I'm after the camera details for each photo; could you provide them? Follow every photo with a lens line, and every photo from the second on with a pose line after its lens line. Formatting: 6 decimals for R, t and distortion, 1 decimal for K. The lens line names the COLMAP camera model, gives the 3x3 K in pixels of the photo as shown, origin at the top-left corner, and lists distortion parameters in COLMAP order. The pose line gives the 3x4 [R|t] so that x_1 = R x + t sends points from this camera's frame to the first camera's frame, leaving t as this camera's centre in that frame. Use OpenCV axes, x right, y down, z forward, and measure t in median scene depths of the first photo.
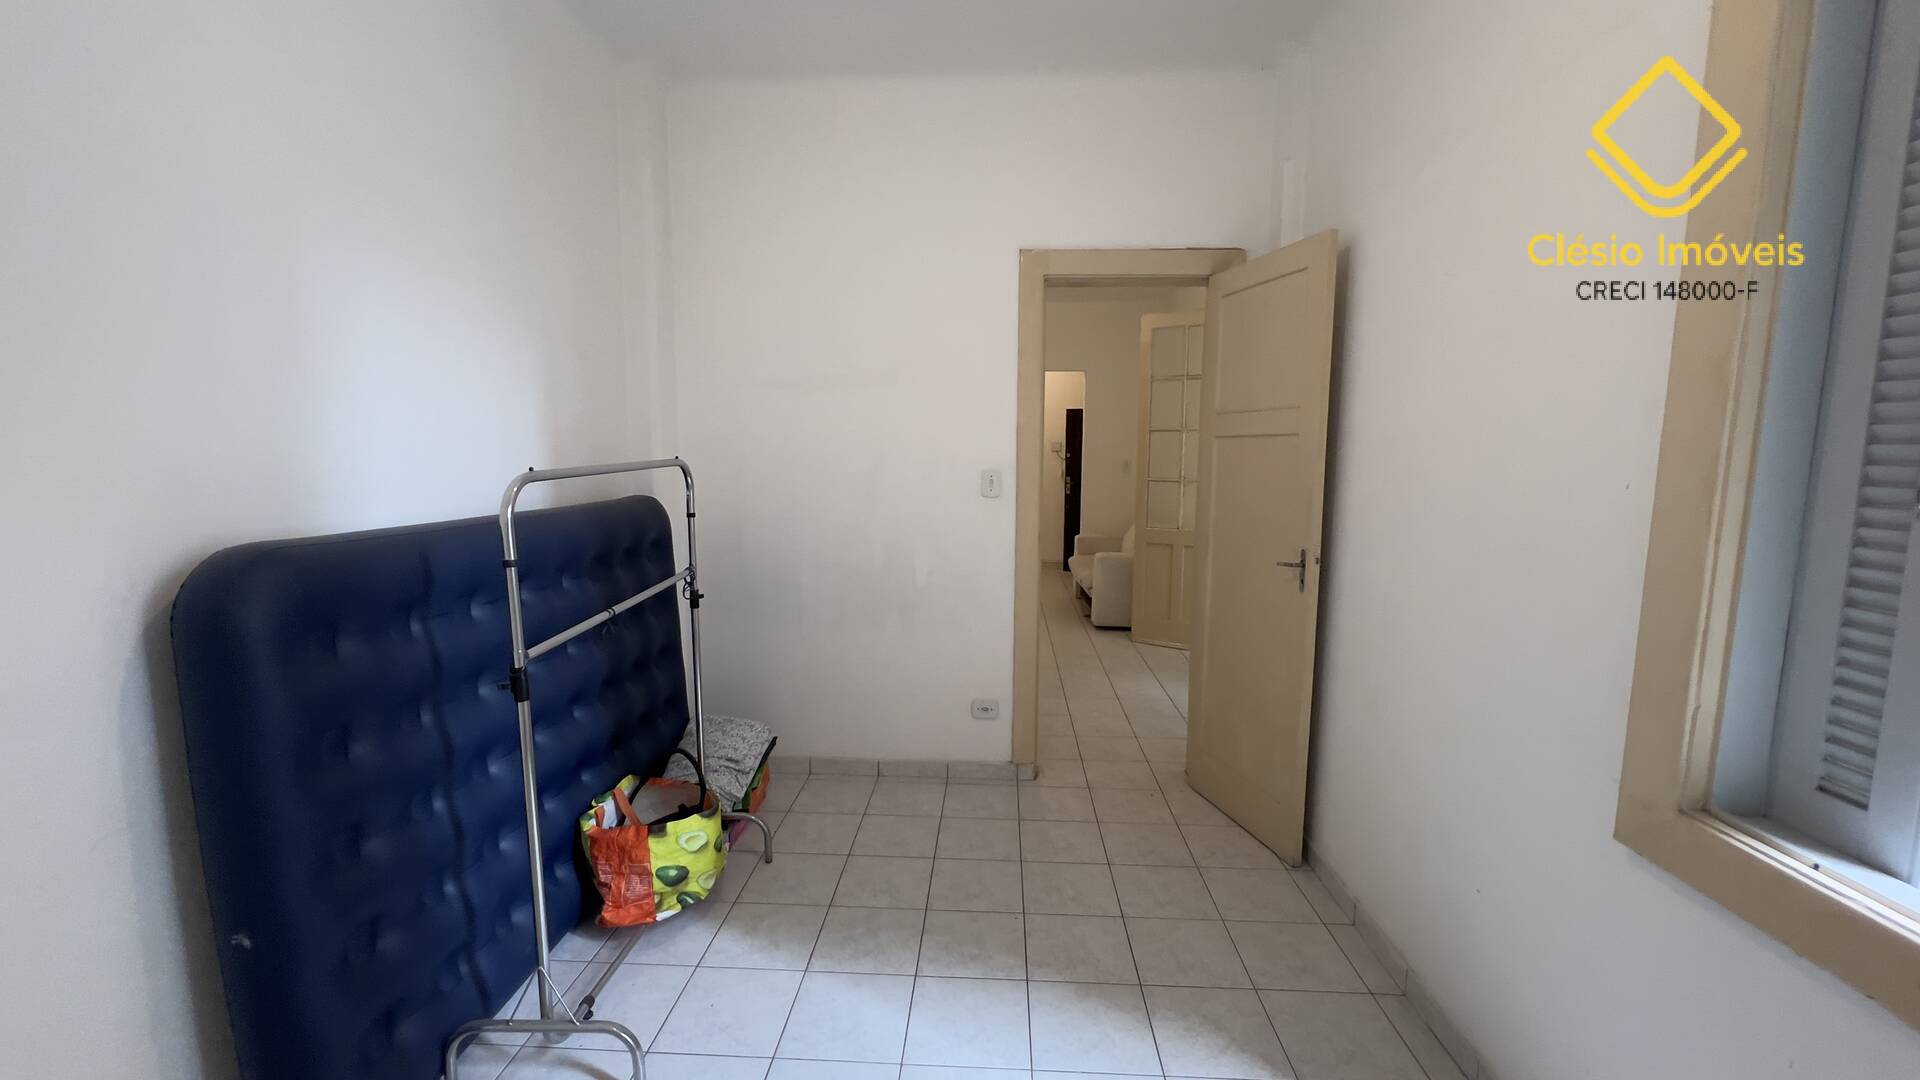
lens RADIAL K [[774.8, 0, 958.4], [0, 774.8, 549.4], [0, 0, 1]] dist [0.000510, 0.000064]
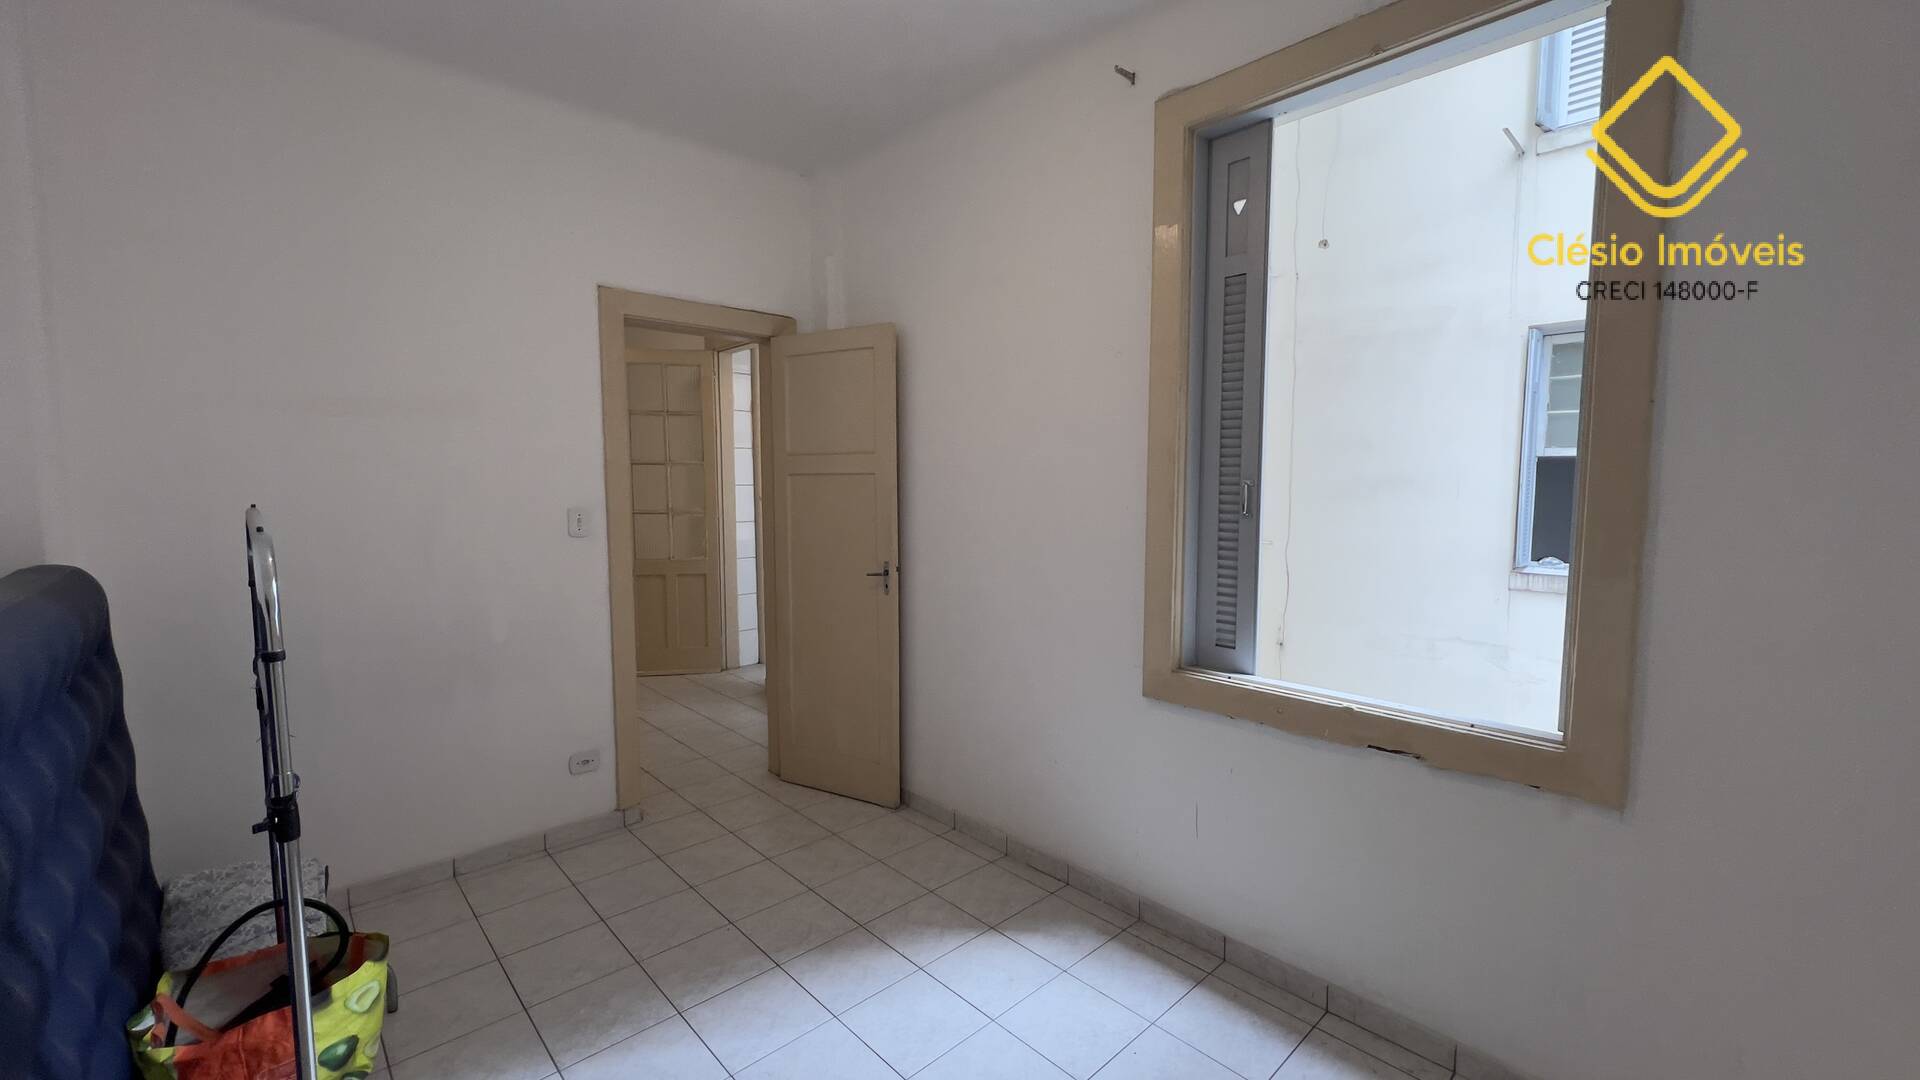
lens RADIAL K [[774.8, 0, 969.8], [0, 774.8, 550.1], [0, 0, 1]] dist [0.000510, 0.000064]
pose [[0.686620, -0.071284, 0.723514, -0.432208], [0.095728, 0.995381, 0.007224, -0.016680], [-0.720687, 0.064300, 0.690272, -0.002405]]
